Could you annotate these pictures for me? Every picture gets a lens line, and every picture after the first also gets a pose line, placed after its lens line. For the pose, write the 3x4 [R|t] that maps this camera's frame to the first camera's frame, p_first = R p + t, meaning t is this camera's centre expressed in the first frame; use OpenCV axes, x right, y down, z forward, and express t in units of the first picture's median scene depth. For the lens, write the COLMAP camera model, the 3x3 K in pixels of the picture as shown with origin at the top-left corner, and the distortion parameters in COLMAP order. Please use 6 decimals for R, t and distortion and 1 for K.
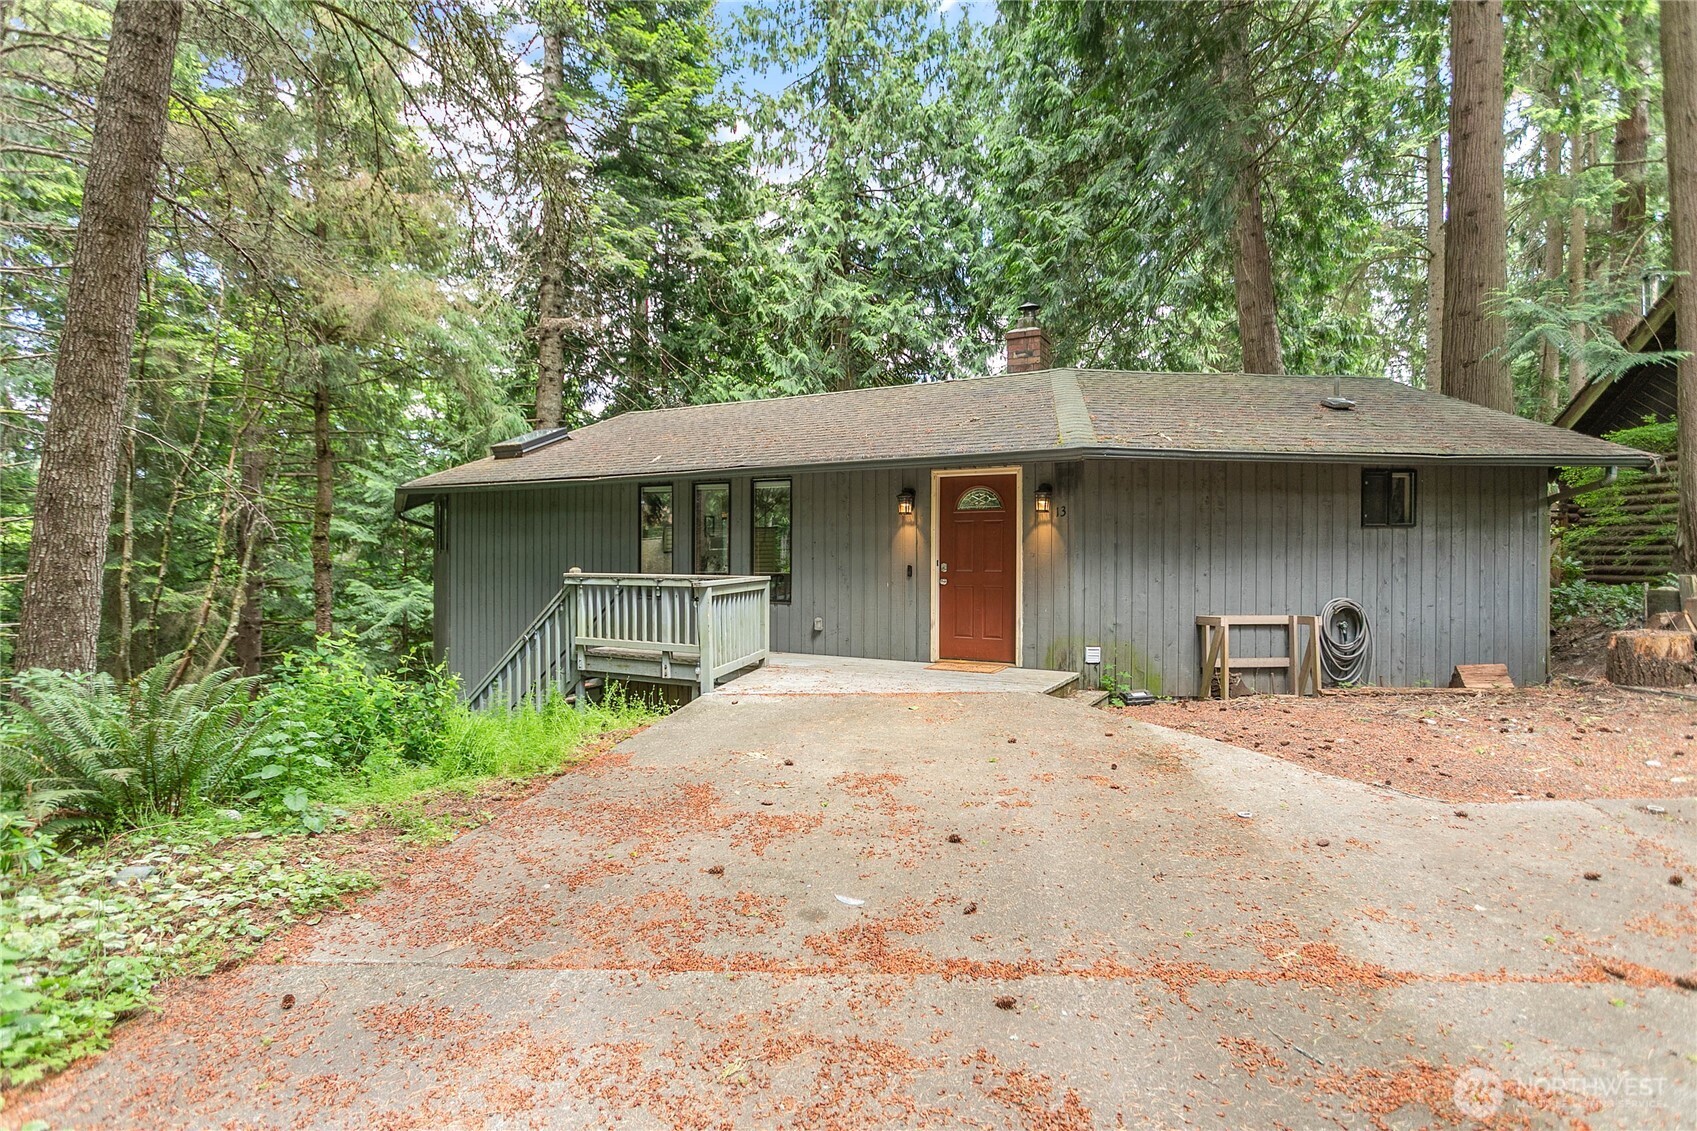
lens RADIAL K [[888.7, 0, 852.2], [0, 888.7, 562.4], [0, 0, 1]] dist [-0.003114, 0.003788]
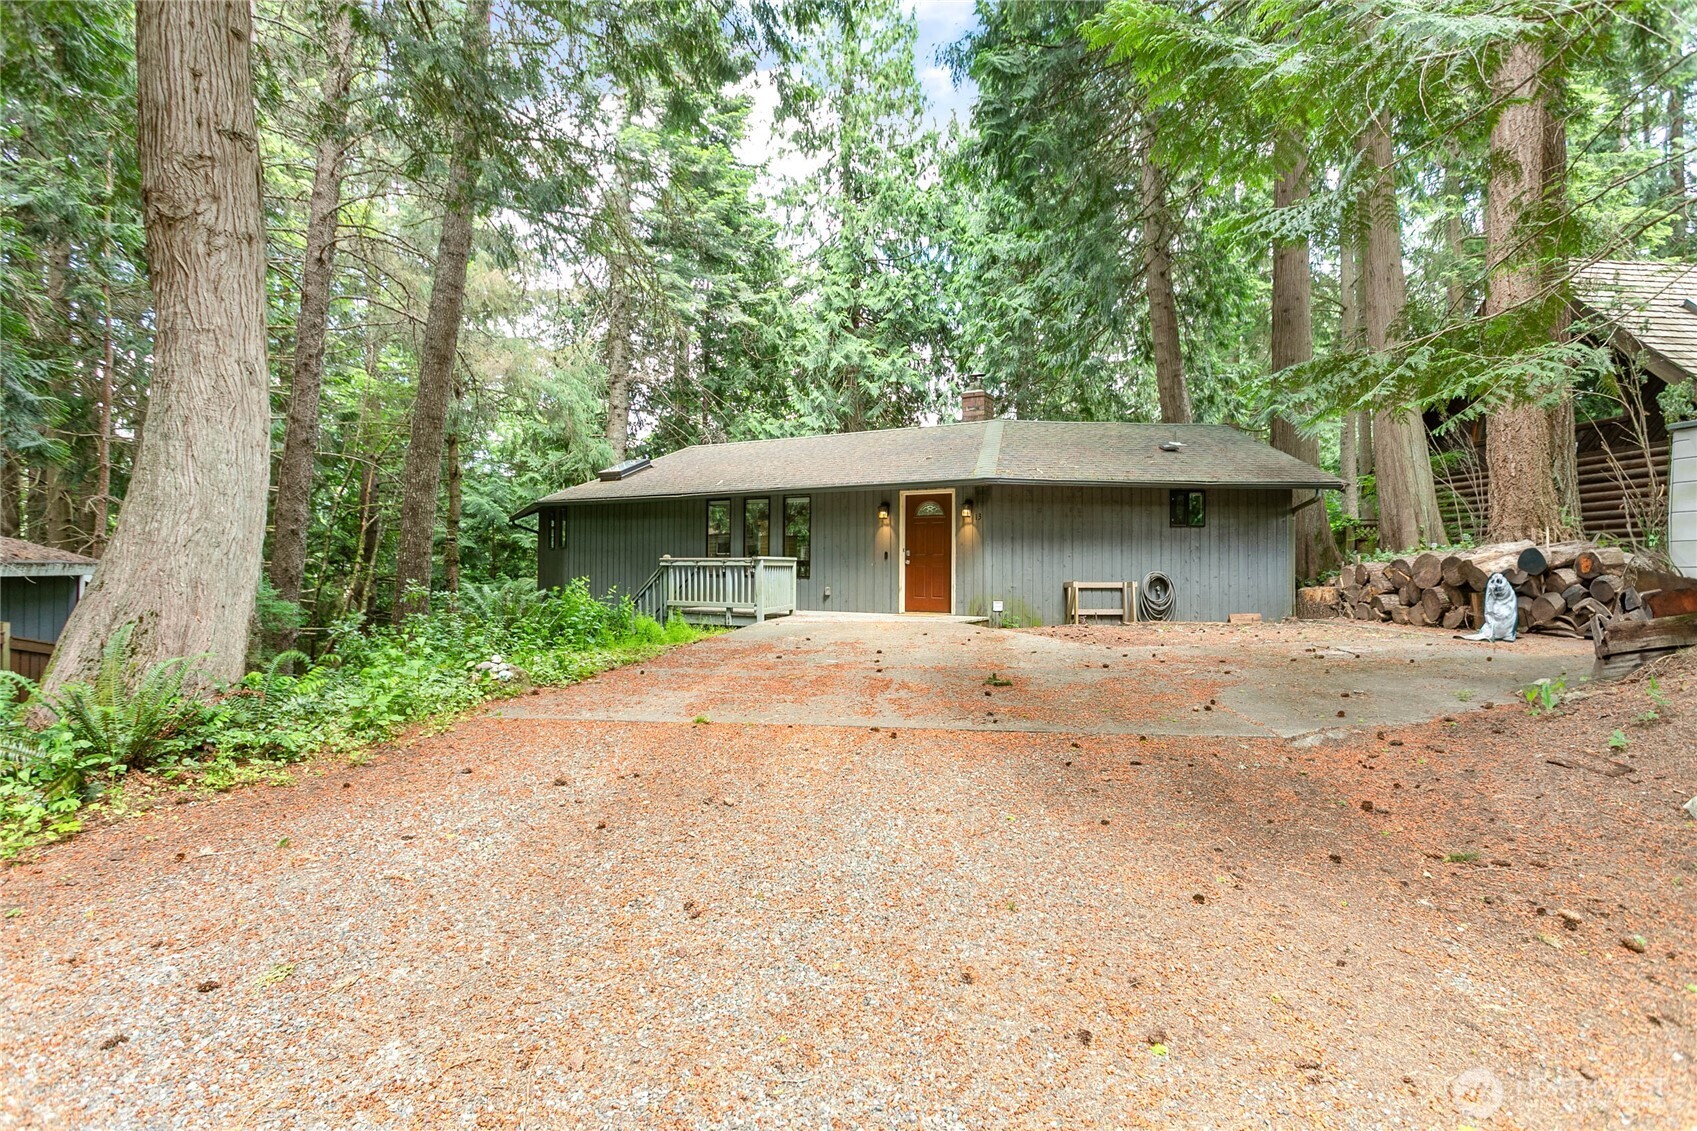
lens RADIAL K [[888.7, 0, 852.2], [0, 888.7, 561.8], [0, 0, 1]] dist [-0.003114, 0.003788]
pose [[0.999766, 0.002066, -0.021540, 0.023318], [-0.002436, 0.999850, -0.017152, 0.028797], [0.021501, 0.017200, 0.999621, -0.335792]]
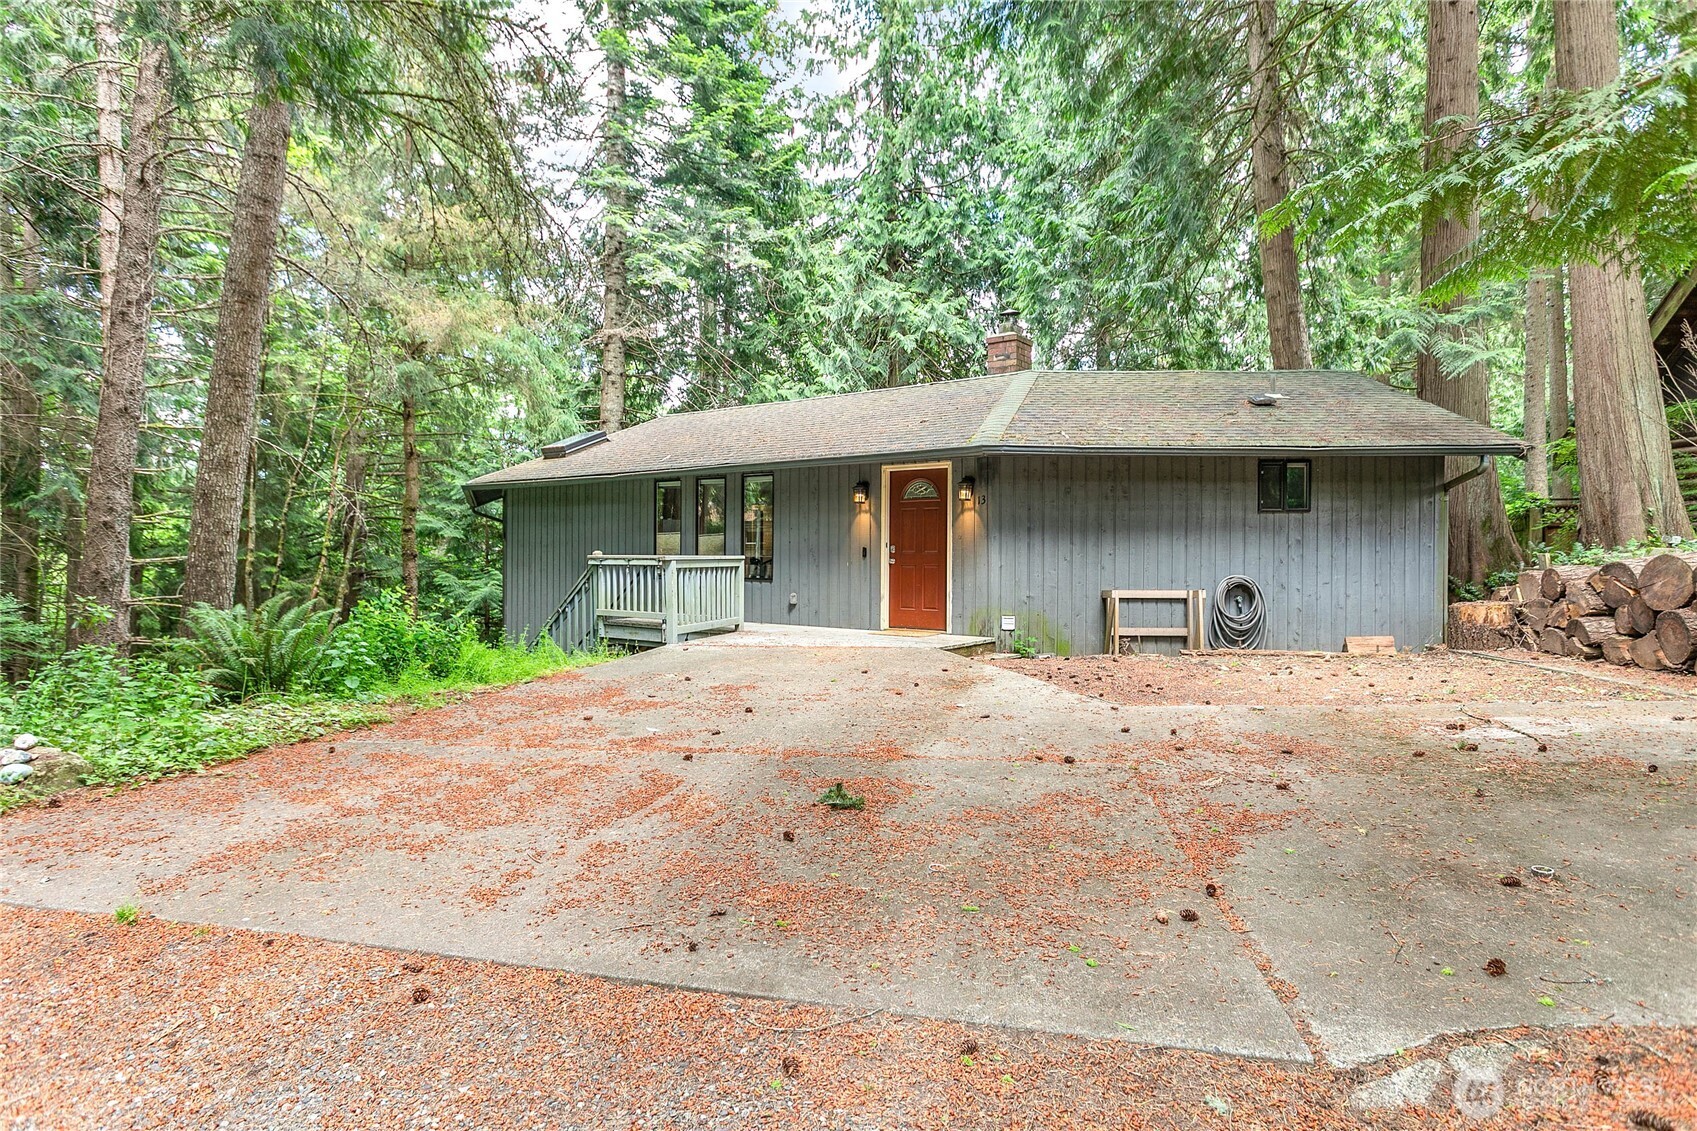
lens RADIAL K [[963.5, 0, 840.5], [0, 963.5, 565.0], [0, 0, 1]] dist [0.004553, 0.003083]
pose [[0.990883, 0.003173, -0.134685, 0.122624], [-0.003090, 0.999995, 0.000825, 0.015370], [0.134687, -0.000401, 0.990888, -0.153545]]
